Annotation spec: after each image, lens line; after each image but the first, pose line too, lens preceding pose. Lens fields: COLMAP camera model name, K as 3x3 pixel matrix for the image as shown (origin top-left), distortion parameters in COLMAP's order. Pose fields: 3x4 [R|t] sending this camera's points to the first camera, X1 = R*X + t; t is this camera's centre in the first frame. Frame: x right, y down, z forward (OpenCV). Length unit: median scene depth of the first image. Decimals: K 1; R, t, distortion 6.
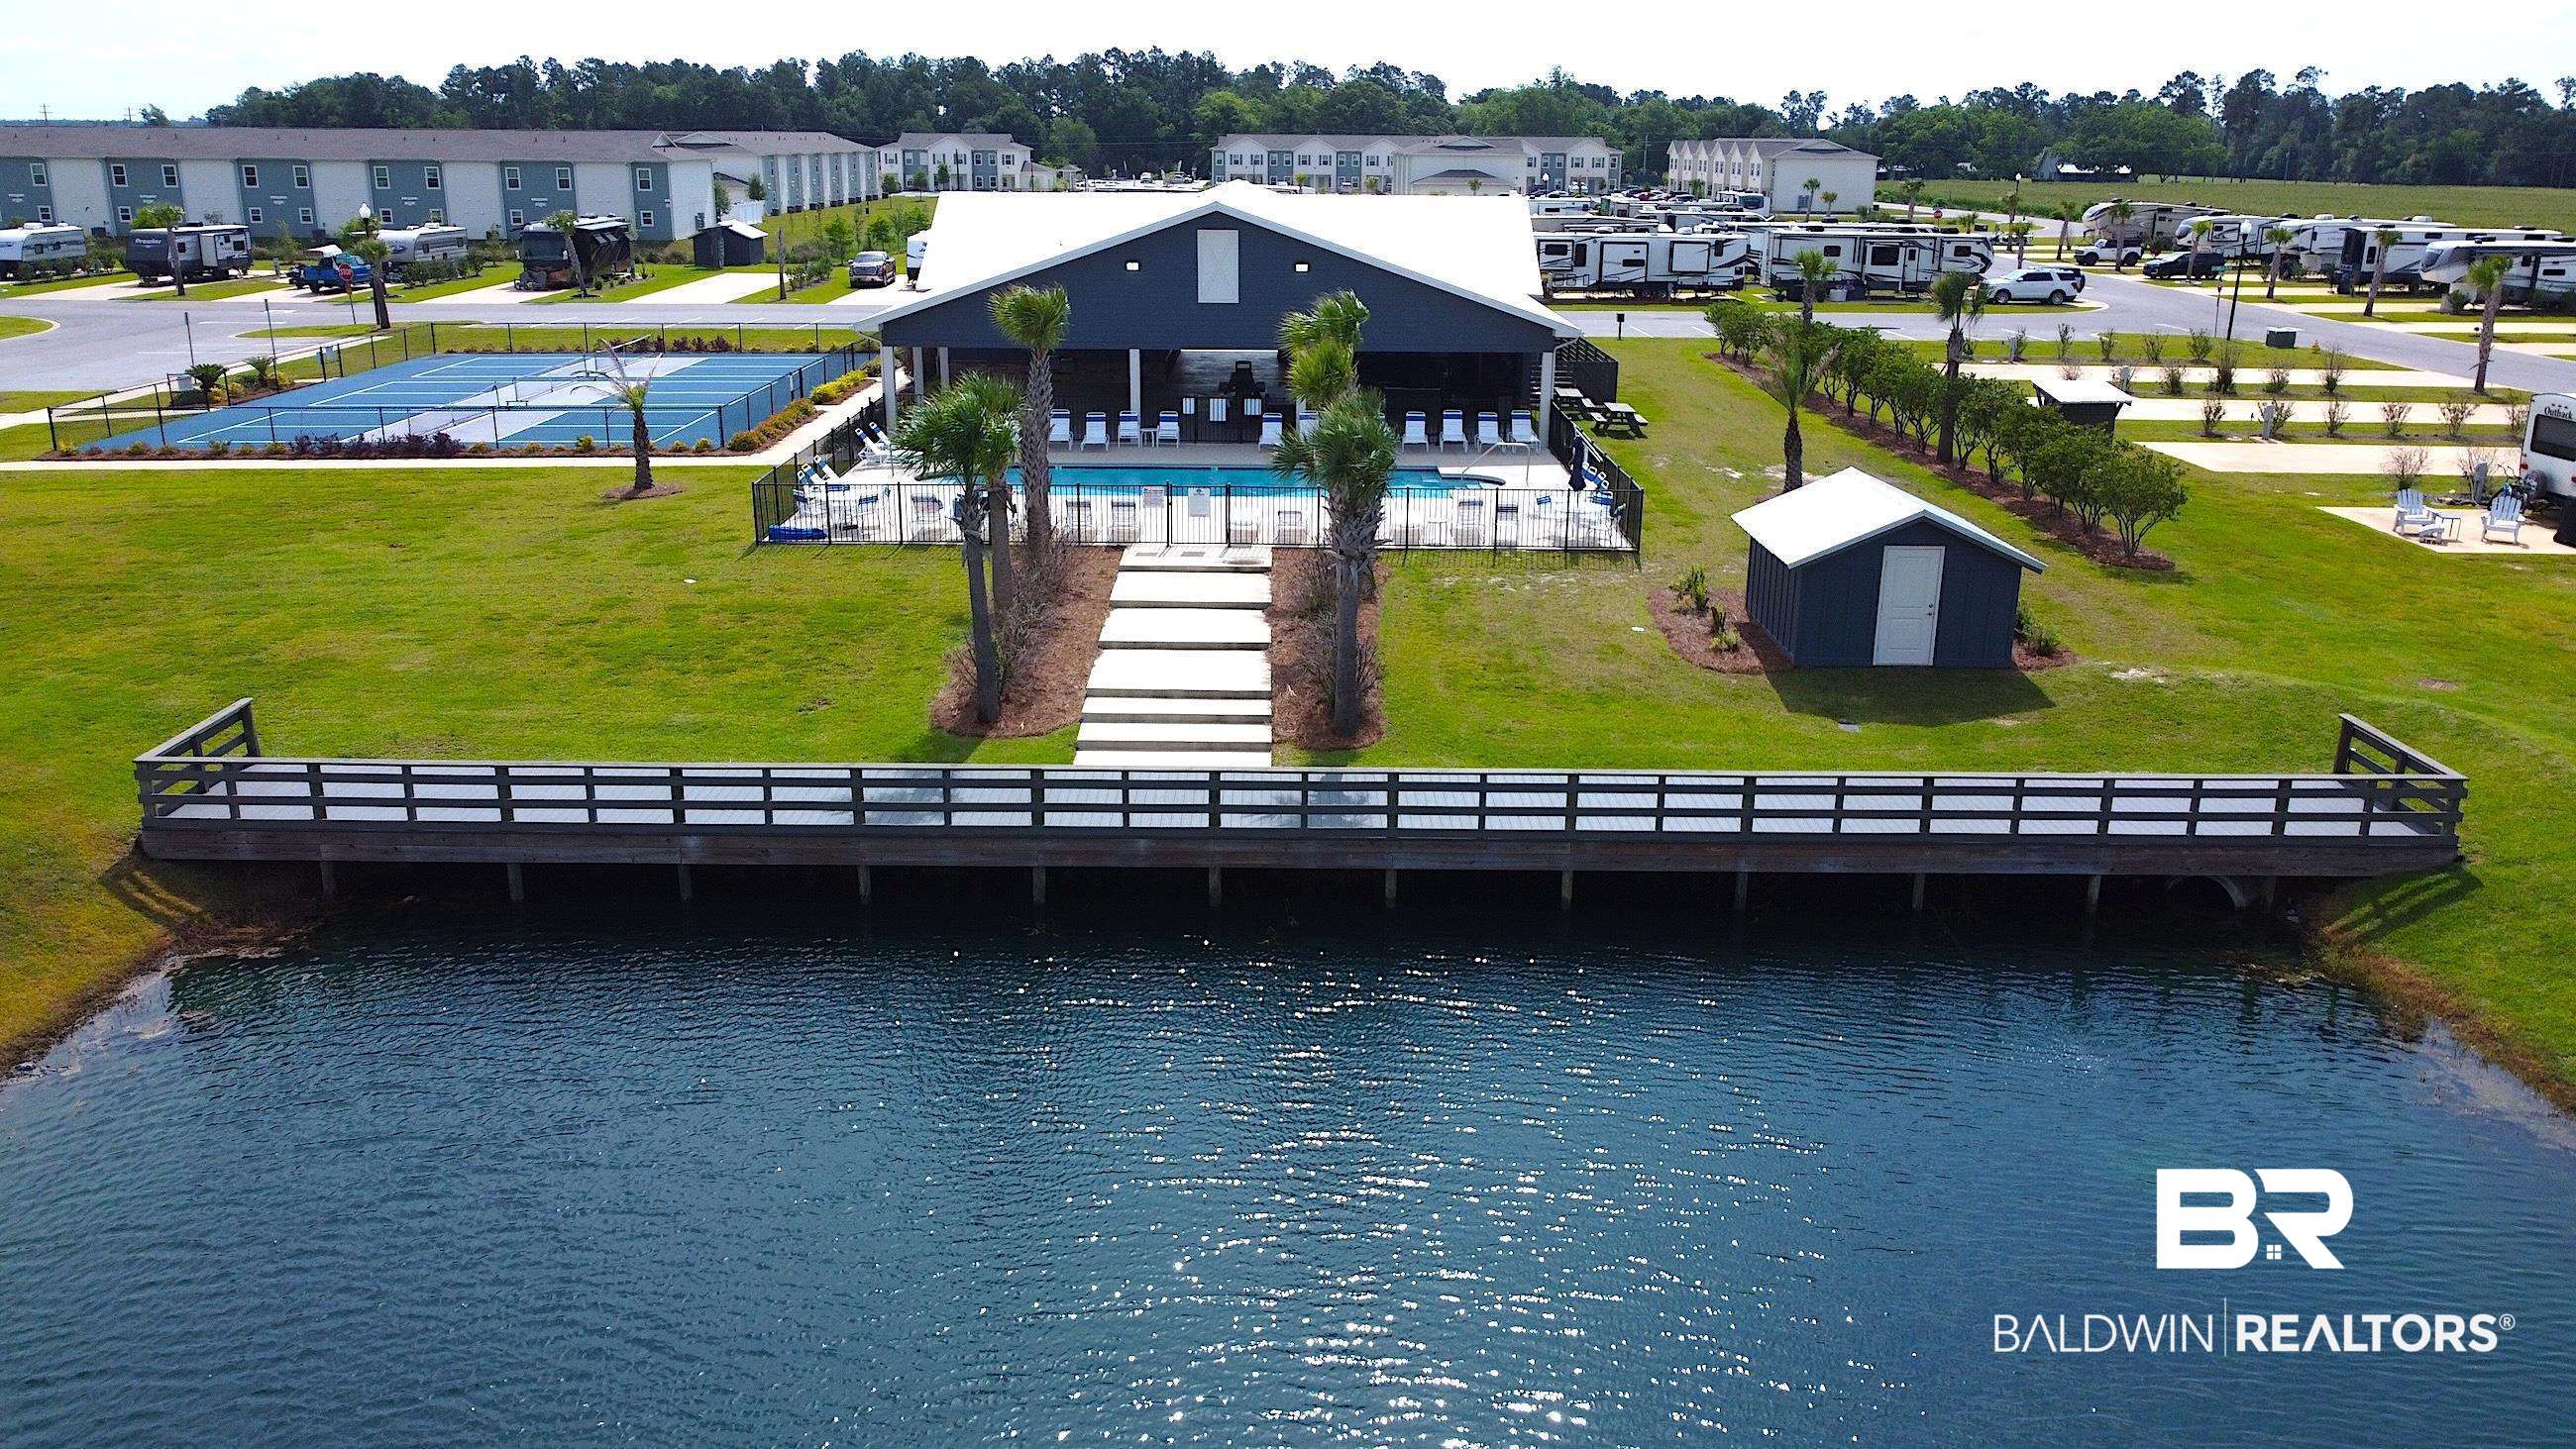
lens RADIAL K [[1968.6, 0, 1288.0], [0, 1968.6, 724.5], [0, 0, 1]] dist [-0.007043, 0.007855]
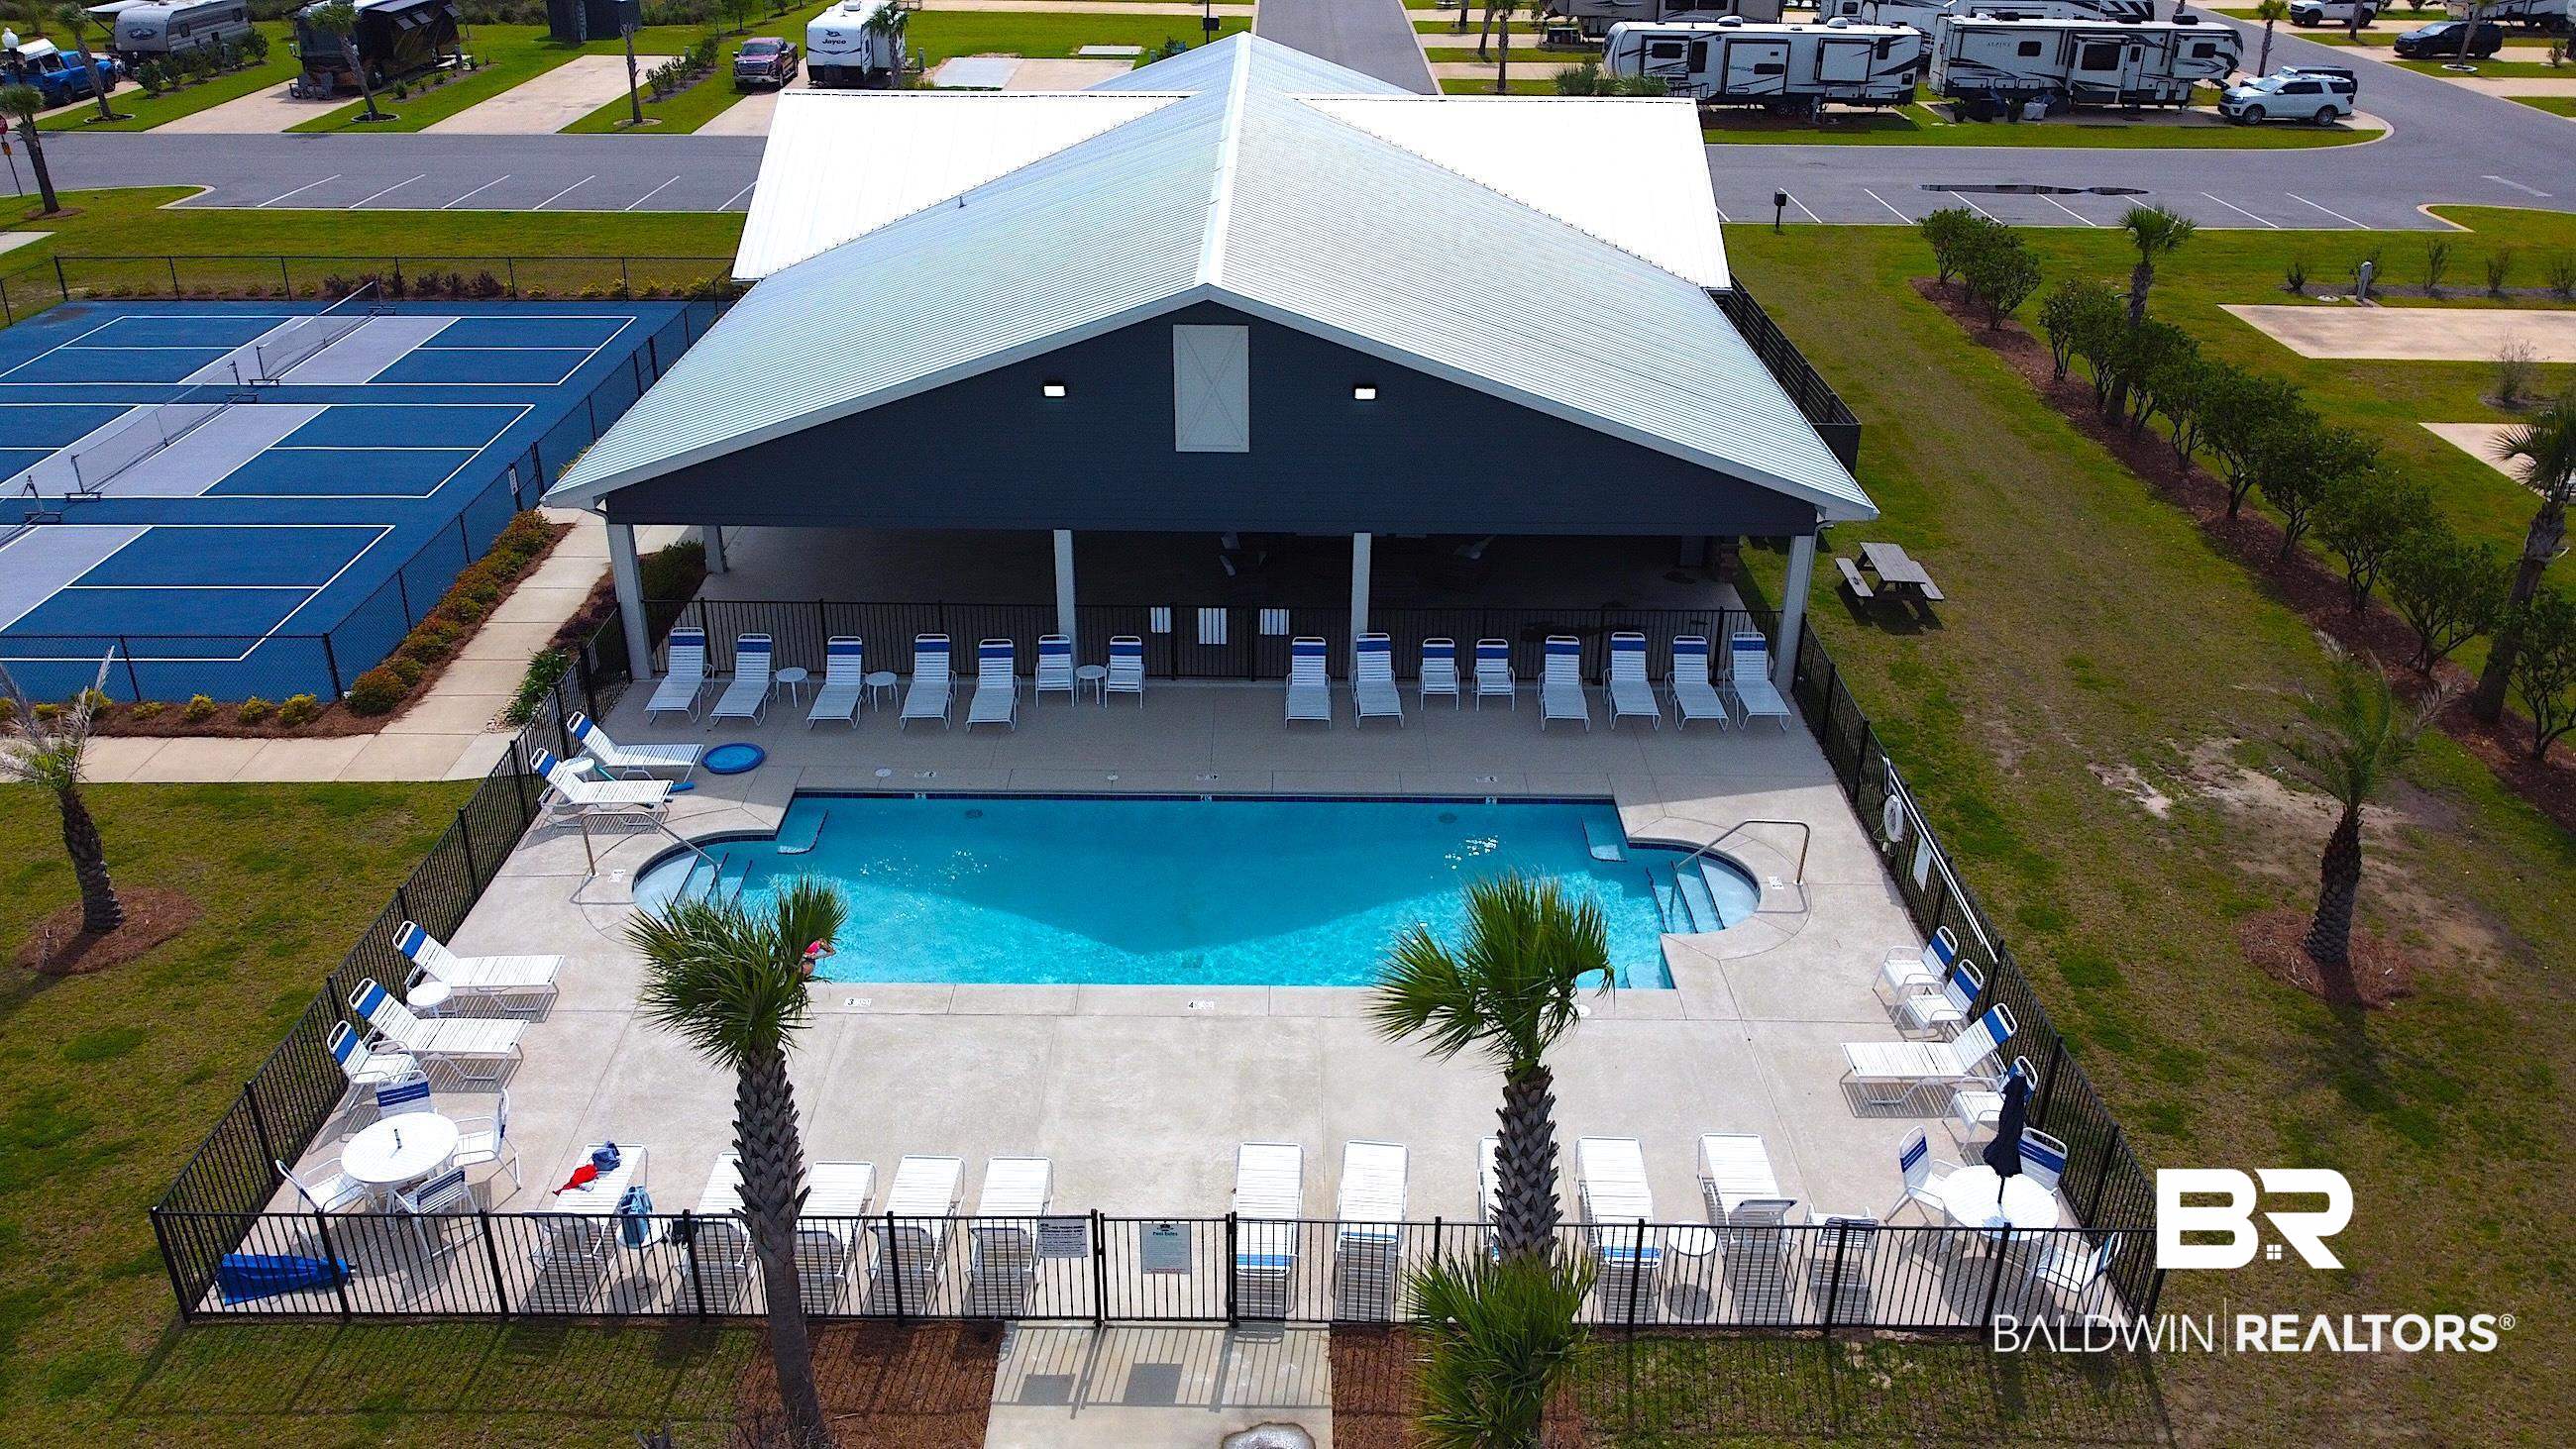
lens RADIAL K [[1968.6, 0, 1288.0], [0, 1968.6, 724.5], [0, 0, 1]] dist [-0.007043, 0.007855]
pose [[0.999994, 0.002965, -0.001943, -0.006256], [-0.002600, 0.985994, 0.166763, -0.111581], [0.002410, -0.166757, 0.985995, 0.214322]]
